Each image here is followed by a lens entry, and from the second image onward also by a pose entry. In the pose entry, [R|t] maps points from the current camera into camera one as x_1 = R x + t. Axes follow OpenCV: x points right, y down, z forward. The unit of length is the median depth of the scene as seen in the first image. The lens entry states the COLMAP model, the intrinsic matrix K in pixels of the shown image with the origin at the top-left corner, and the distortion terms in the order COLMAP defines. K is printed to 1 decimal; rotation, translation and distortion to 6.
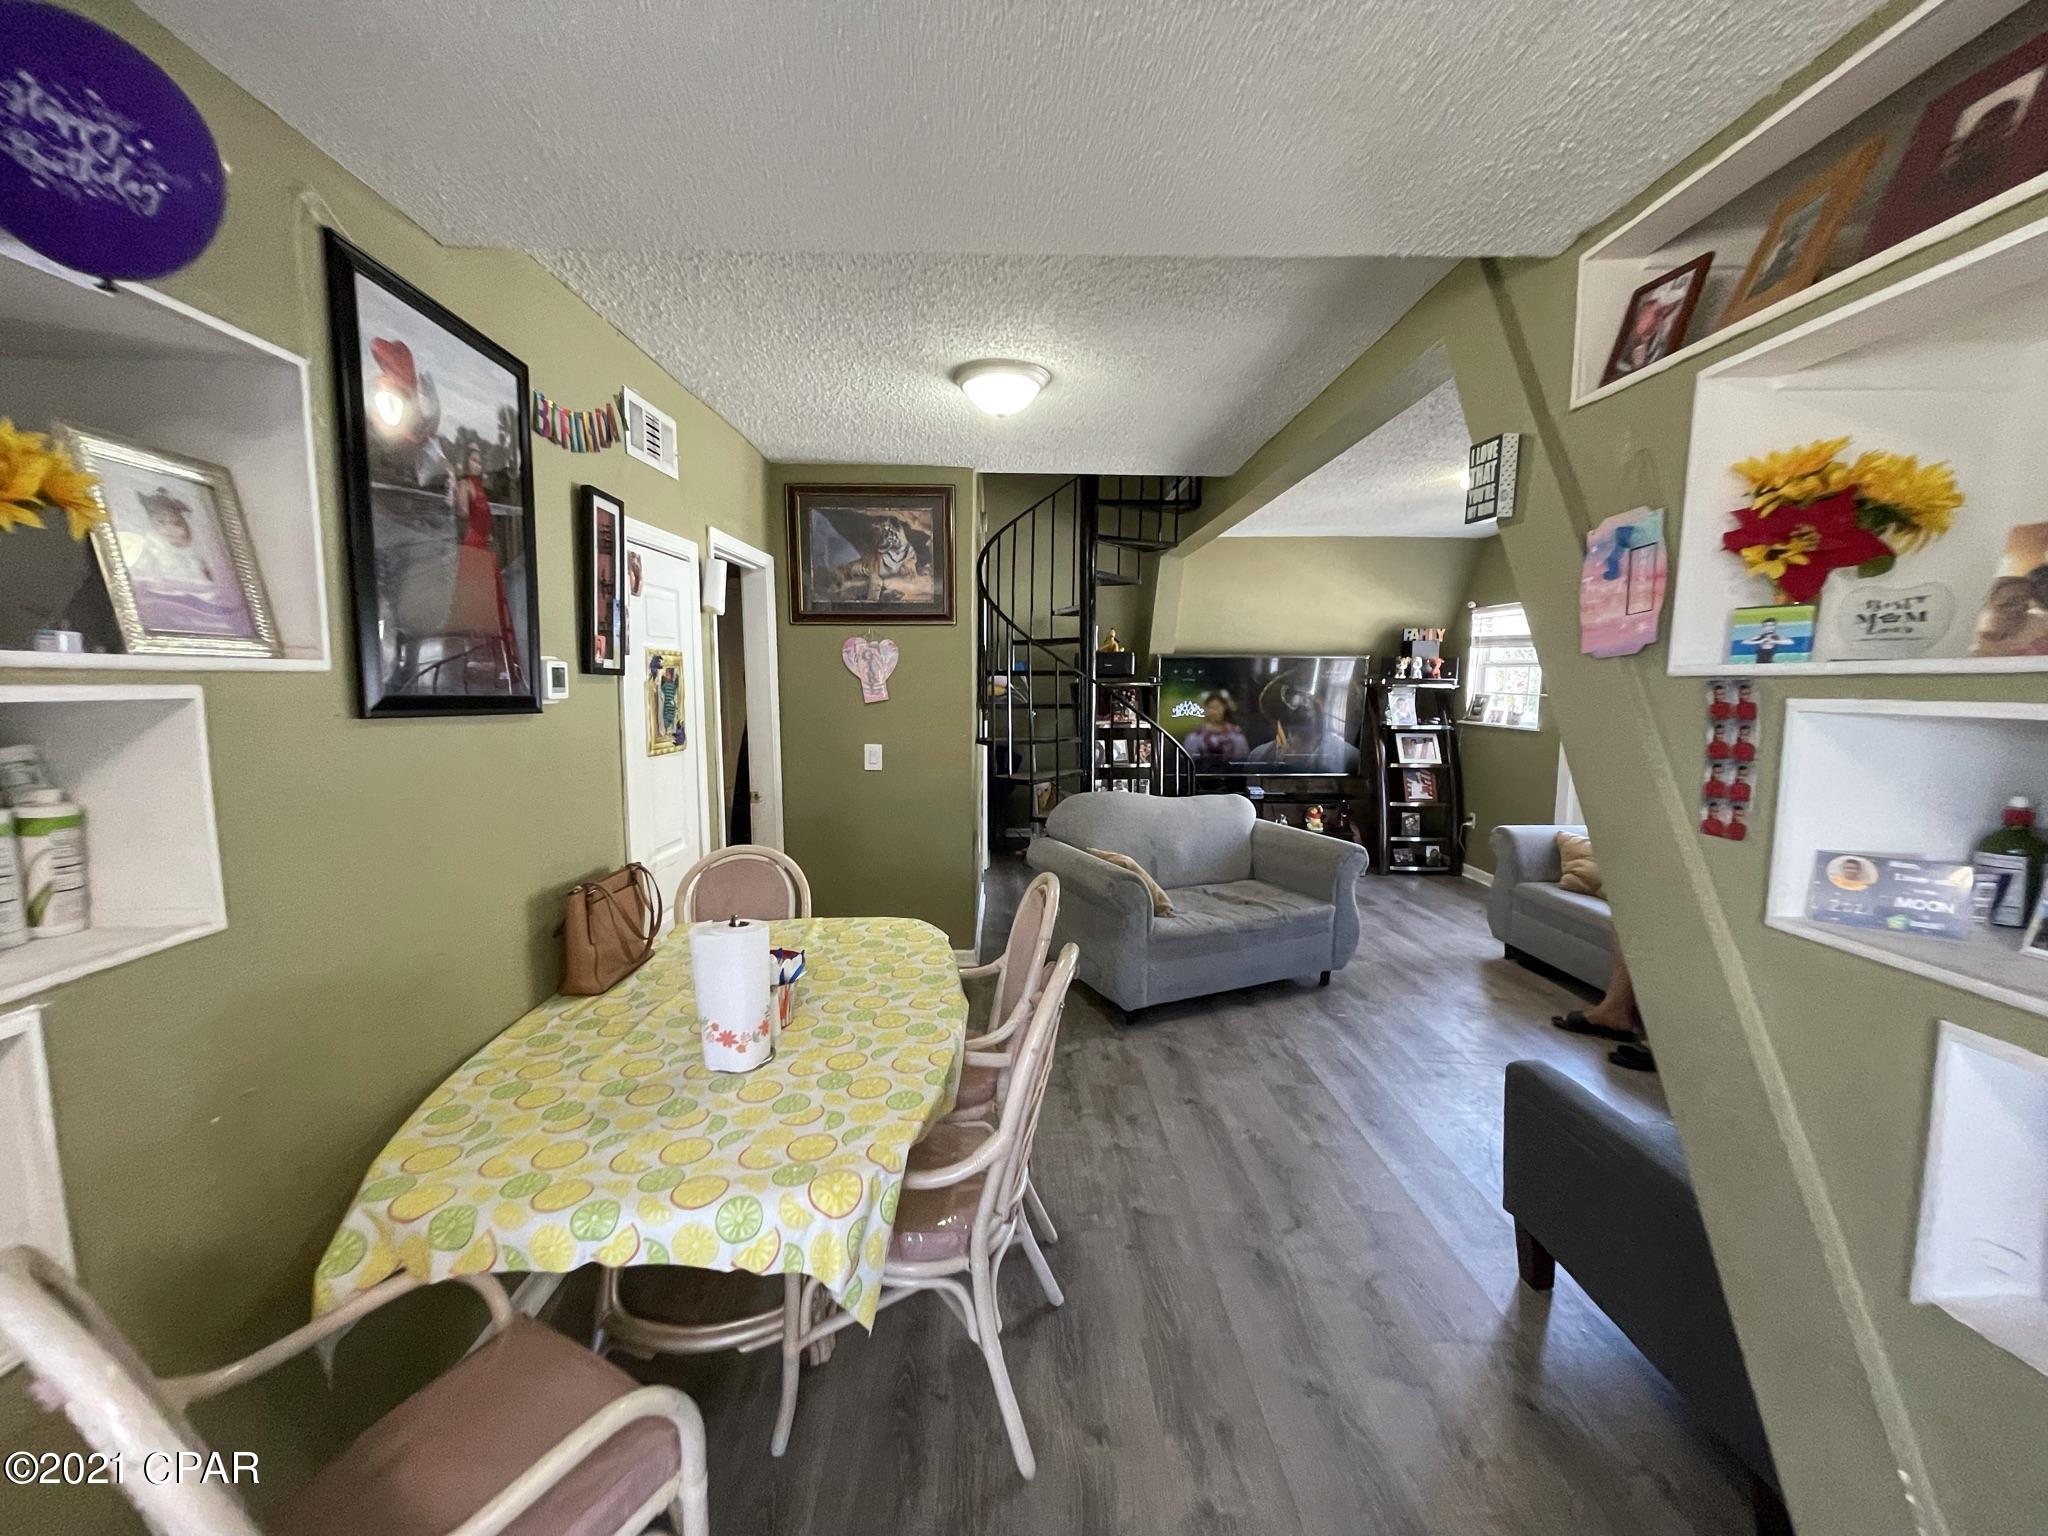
lens RADIAL K [[831.6, 0, 1024.0], [0, 831.6, 768.0], [0, 0, 1]] dist [-0.000984, 0.004773]
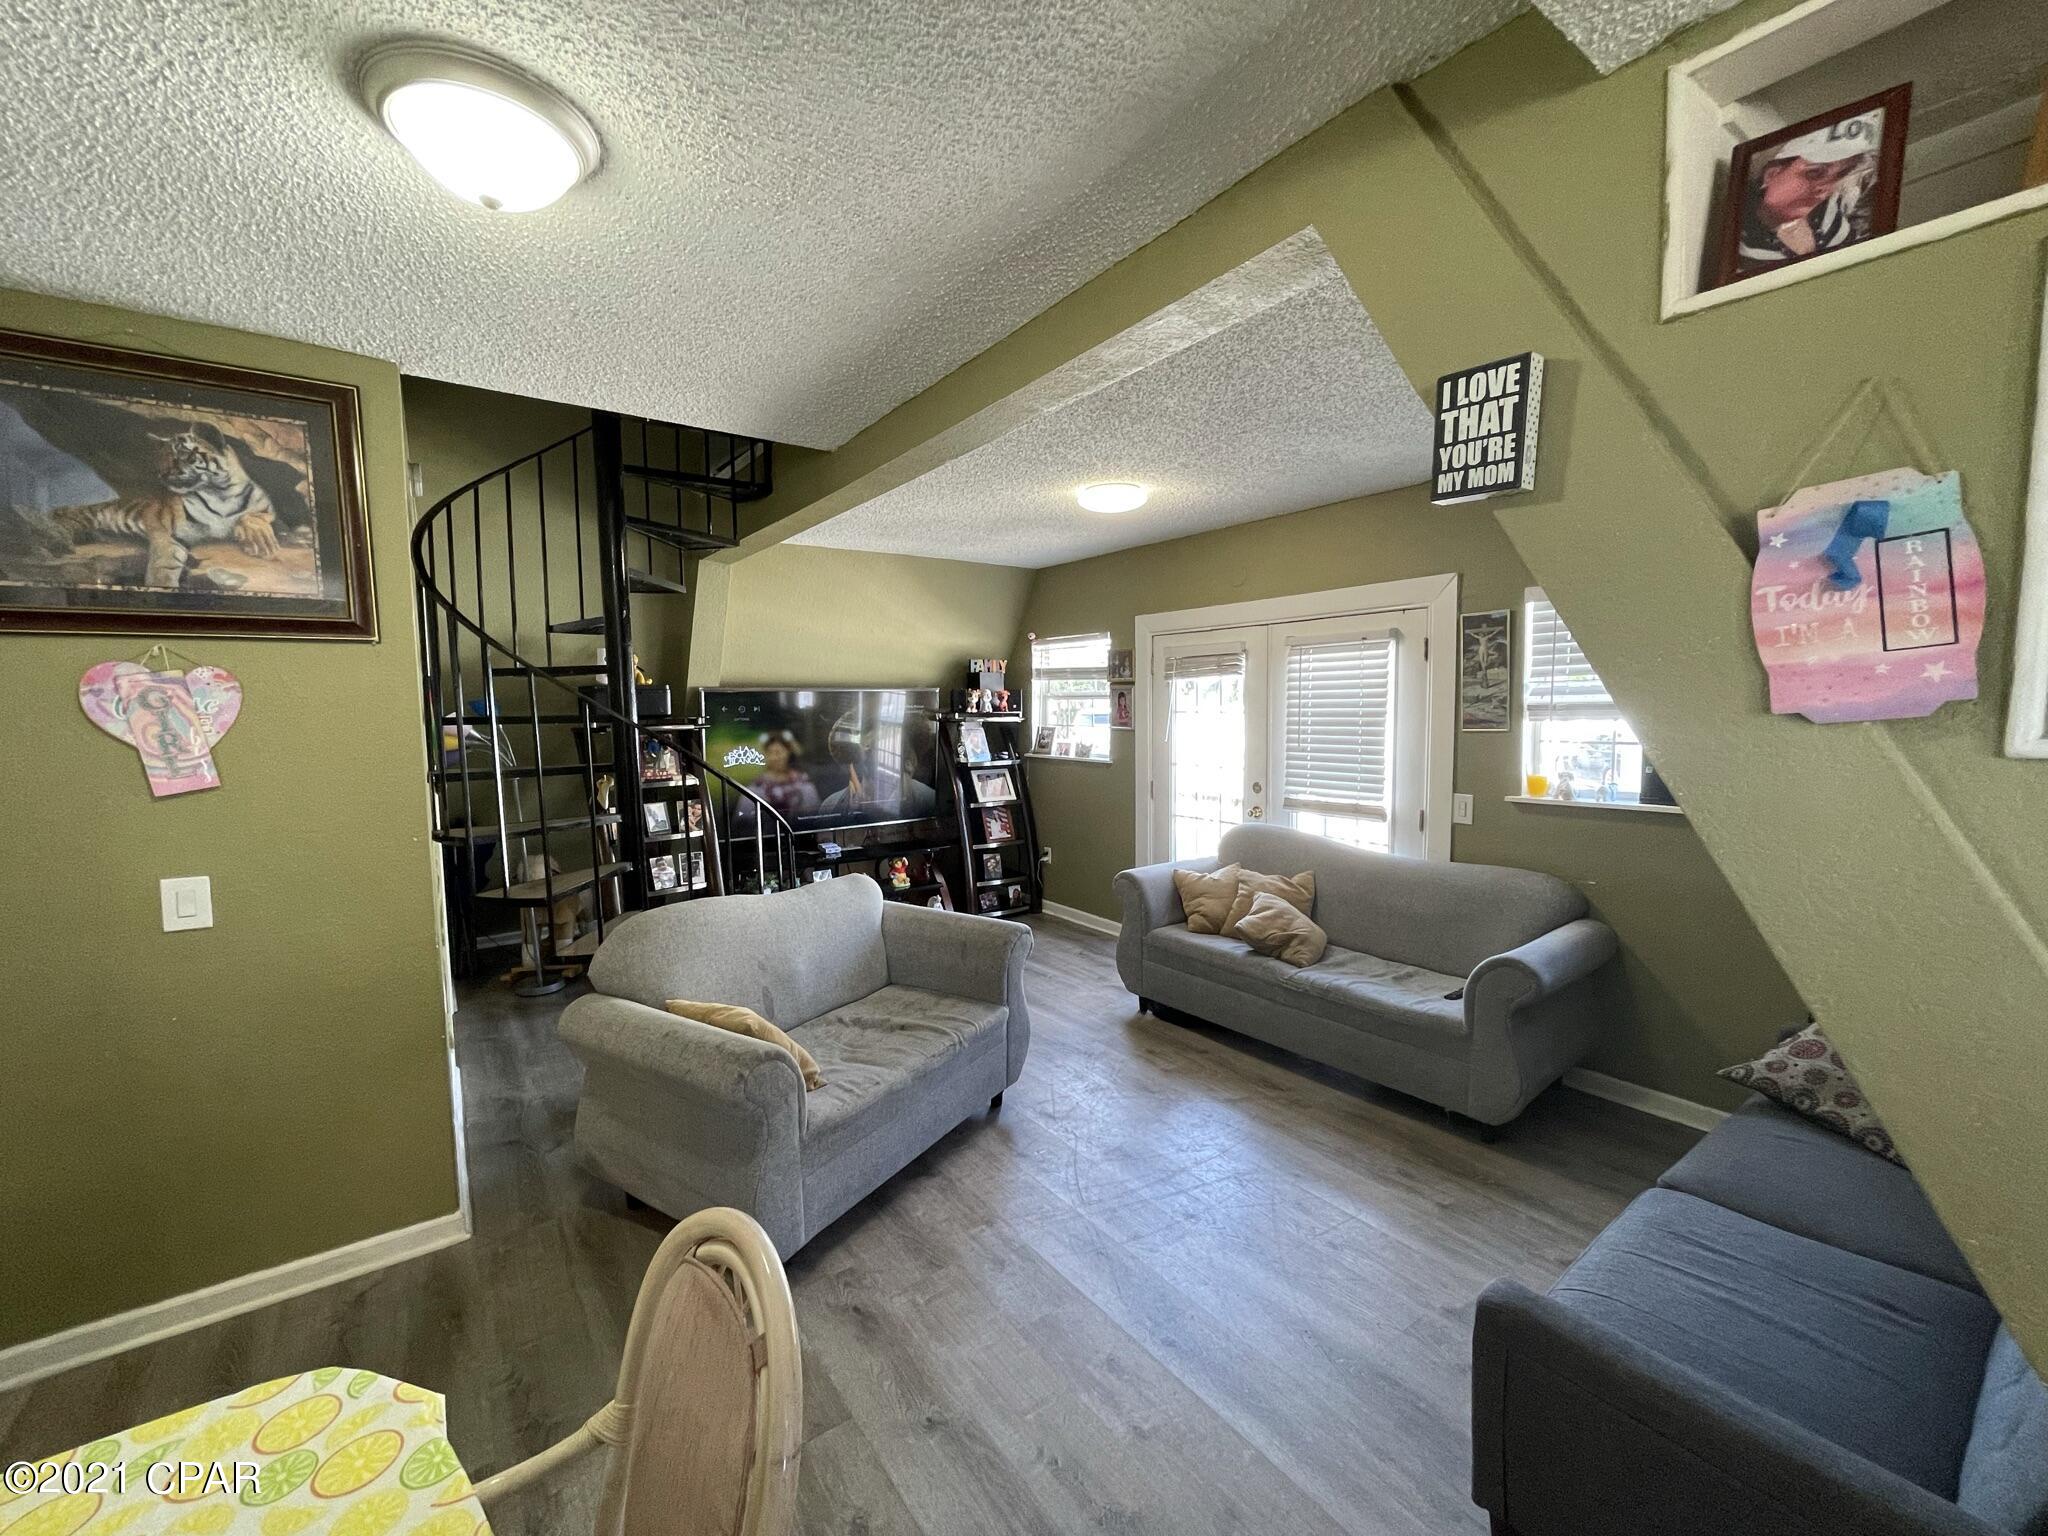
lens RADIAL K [[826.2, 0, 1021.3], [0, 826.2, 770.2], [0, 0, 1]] dist [0.001347, 0.000078]
pose [[0.826337, -0.060372, 0.559931, -0.038885], [0.076466, 0.997058, -0.005344, -0.048732], [-0.557961, 0.047231, 0.828522, 0.292421]]
